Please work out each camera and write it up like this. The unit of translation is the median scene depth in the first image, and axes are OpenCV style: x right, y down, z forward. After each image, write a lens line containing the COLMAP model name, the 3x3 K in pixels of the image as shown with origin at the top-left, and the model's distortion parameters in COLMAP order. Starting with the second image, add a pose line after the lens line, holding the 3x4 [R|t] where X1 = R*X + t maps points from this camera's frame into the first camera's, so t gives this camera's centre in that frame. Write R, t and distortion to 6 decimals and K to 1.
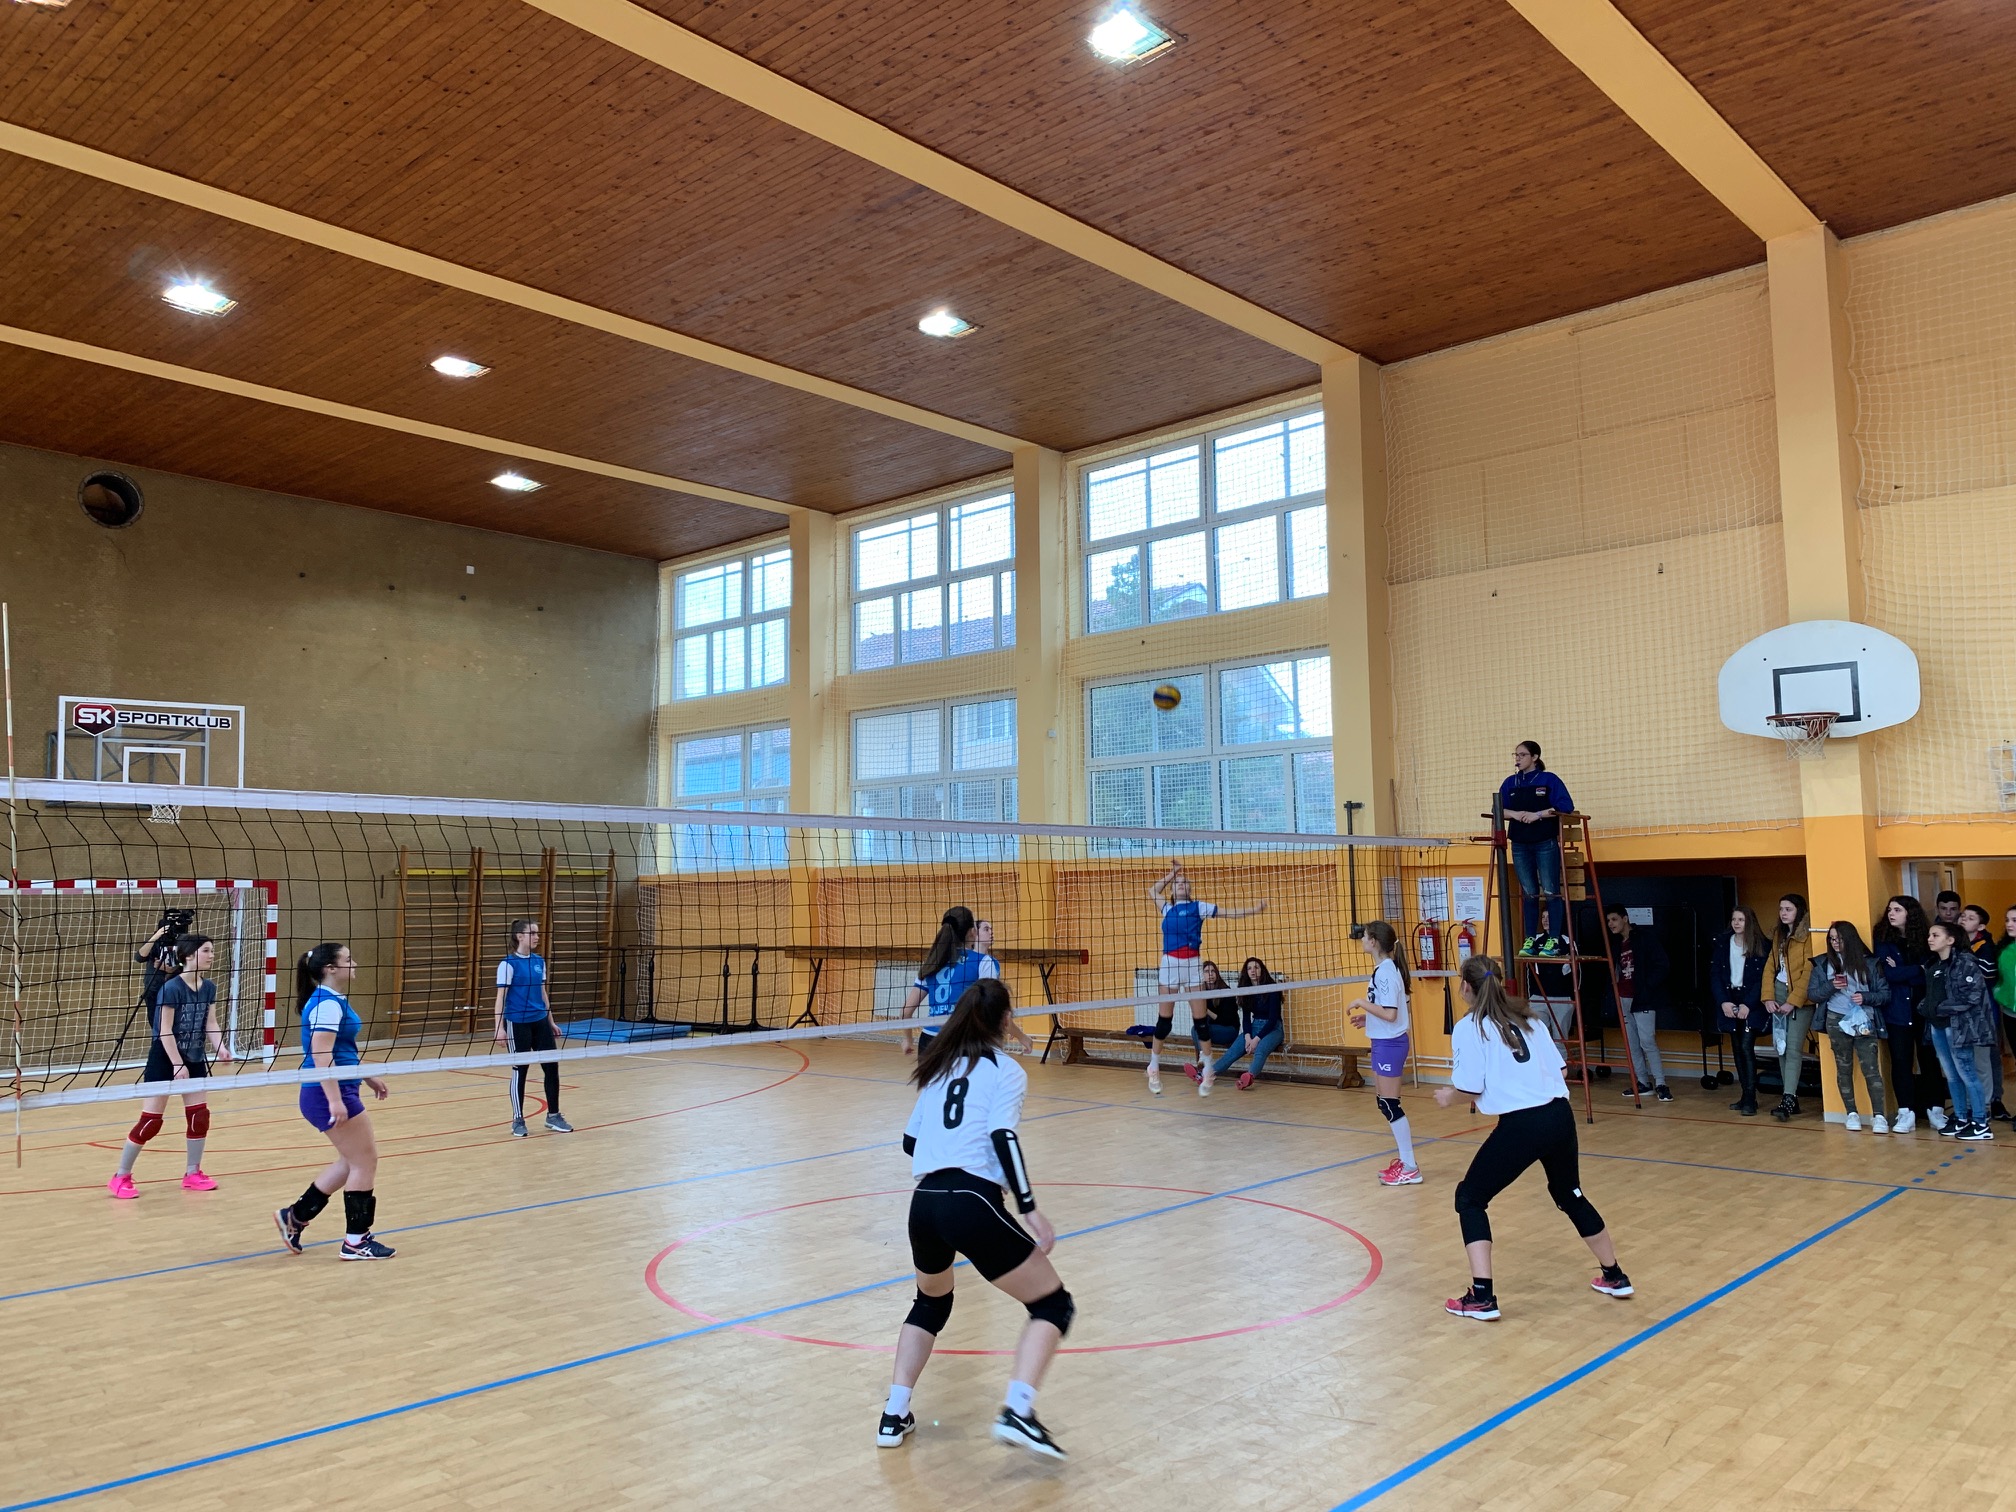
lens RADIAL K [[1546.3, 0, 1008.0], [0, 1546.3, 756.0], [0, 0, 1]] dist [0.132404, -0.000162]
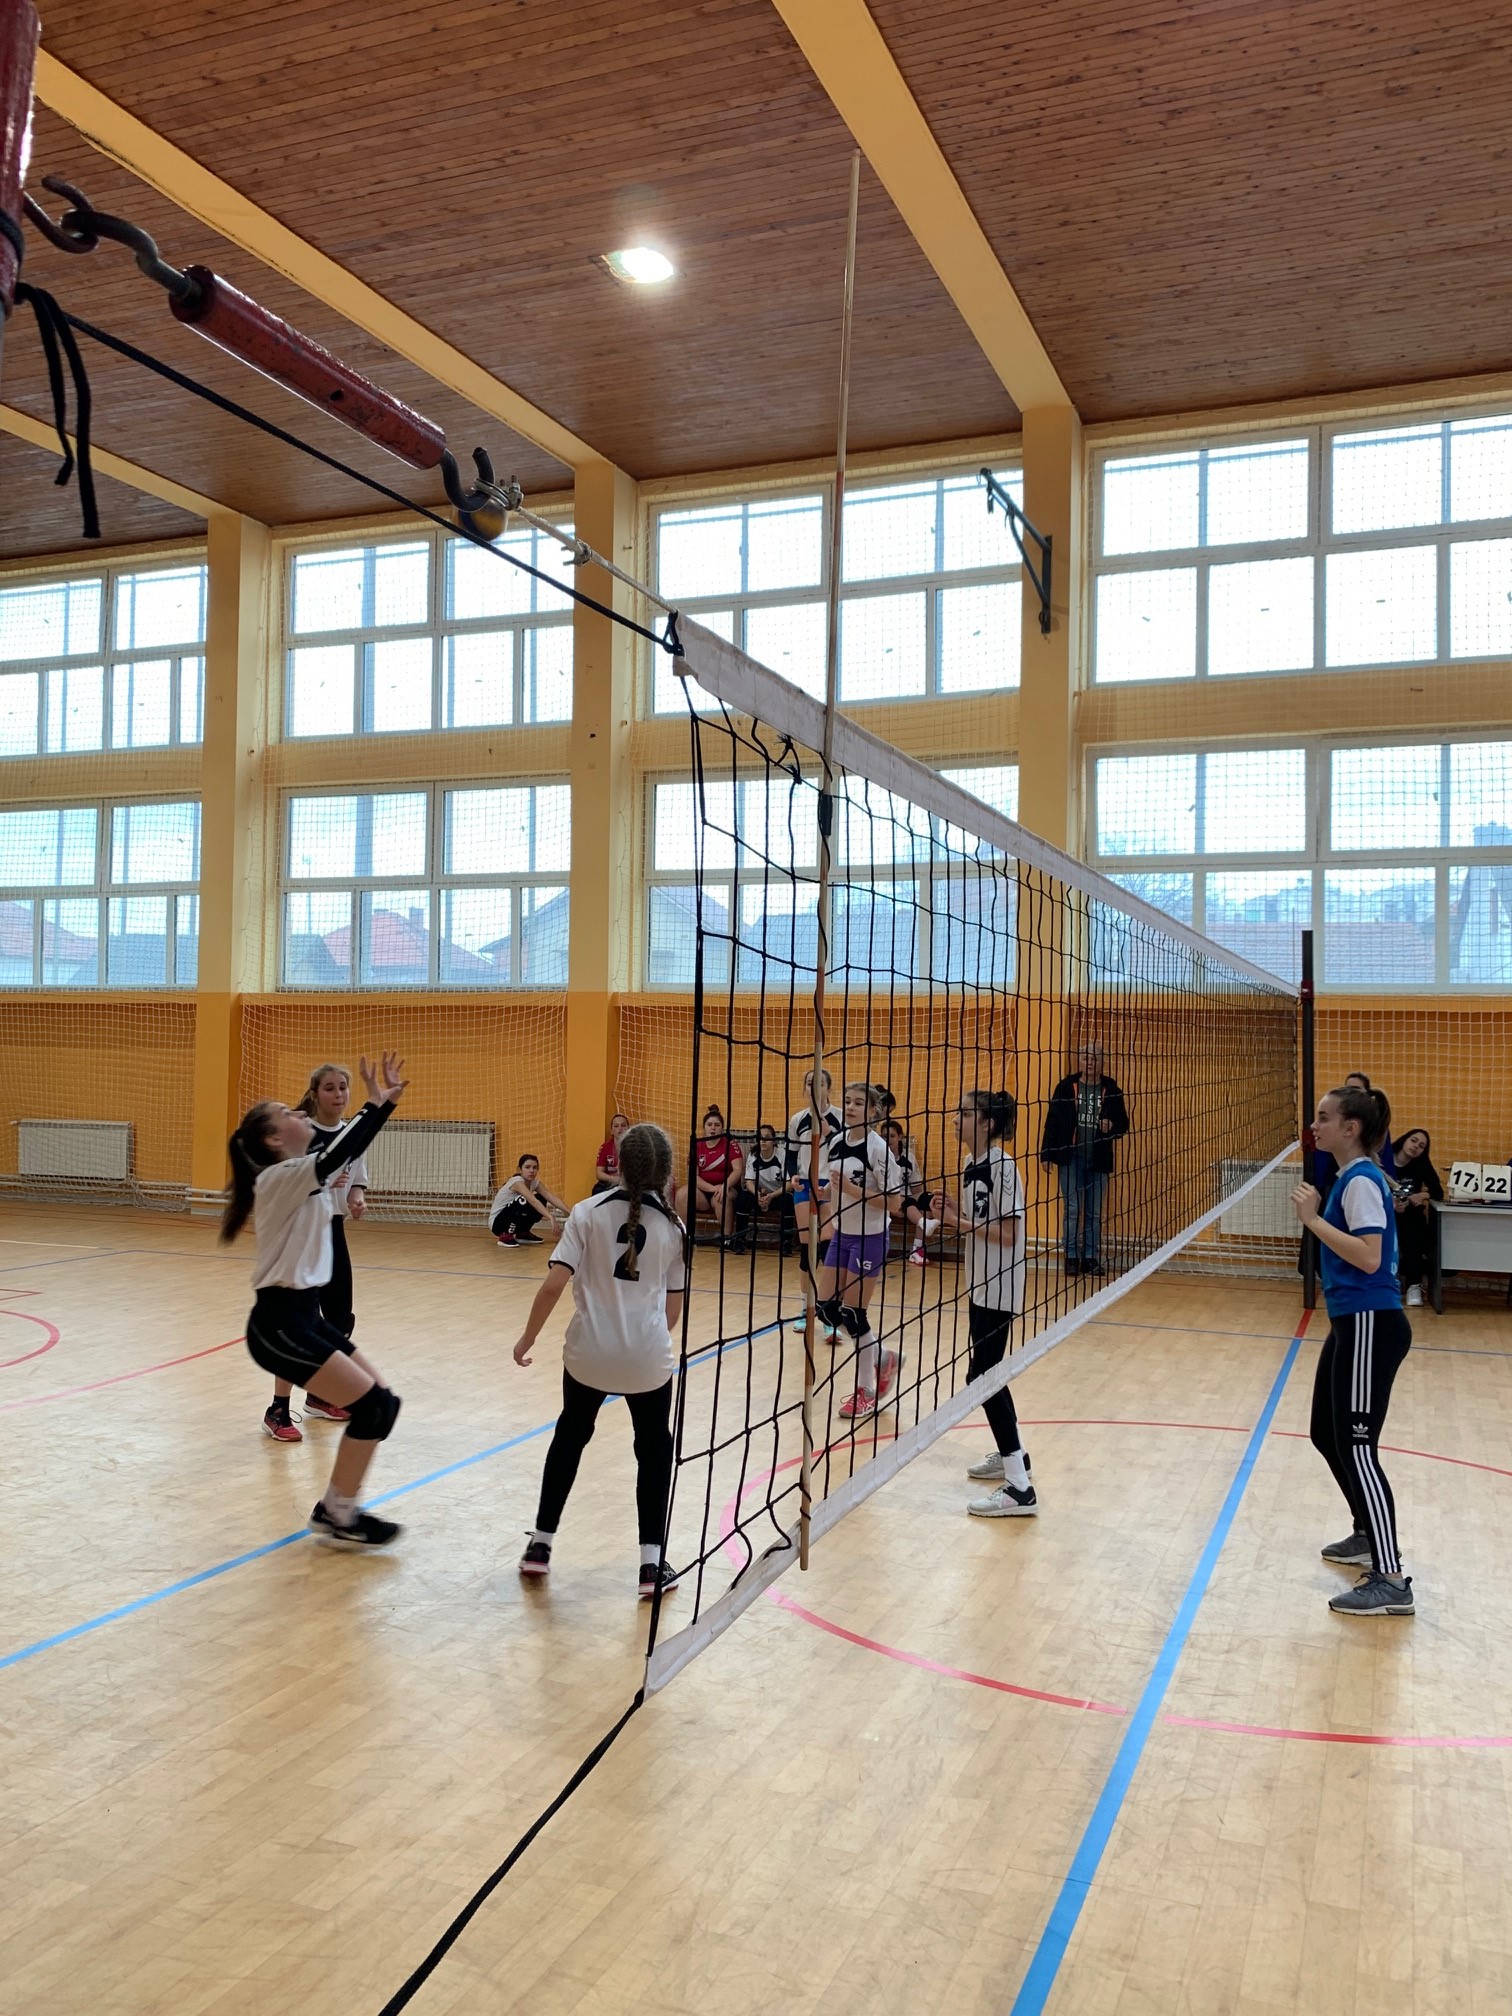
lens RADIAL K [[1635.0, 0, 756.0], [0, 1635.0, 1008.0], [0, 0, 1]] dist [0.031915, -0.005484]
pose [[0.934801, 0.036804, 0.353260, -0.150794], [-0.061438, 0.996379, 0.058770, 0.015680], [-0.349818, -0.076642, 0.933677, 0.132520]]
